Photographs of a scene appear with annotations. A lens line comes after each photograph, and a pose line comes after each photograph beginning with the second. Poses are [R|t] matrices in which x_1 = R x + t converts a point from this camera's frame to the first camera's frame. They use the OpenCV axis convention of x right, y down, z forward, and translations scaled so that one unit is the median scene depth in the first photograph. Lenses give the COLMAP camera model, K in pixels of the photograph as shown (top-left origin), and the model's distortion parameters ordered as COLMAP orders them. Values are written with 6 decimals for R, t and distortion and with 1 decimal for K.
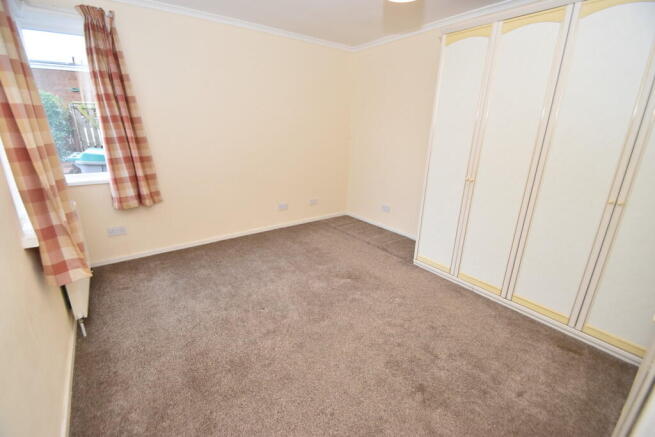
lens RADIAL K [[290.9, 0, 322.9], [0, 290.9, 221.5], [0, 0, 1]] dist [0.001434, 0.000133]
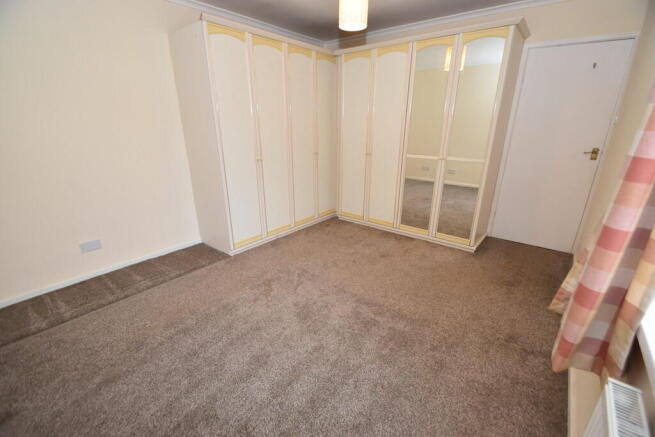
lens RADIAL K [[290.9, 0, 322.9], [0, 290.9, 221.5], [0, 0, 1]] dist [0.001434, 0.000133]
pose [[-0.258780, -0.314587, 0.913273, -0.870319], [0.304491, 0.870708, 0.386203, -0.333228], [-0.916689, 0.378025, -0.129533, 1.107373]]
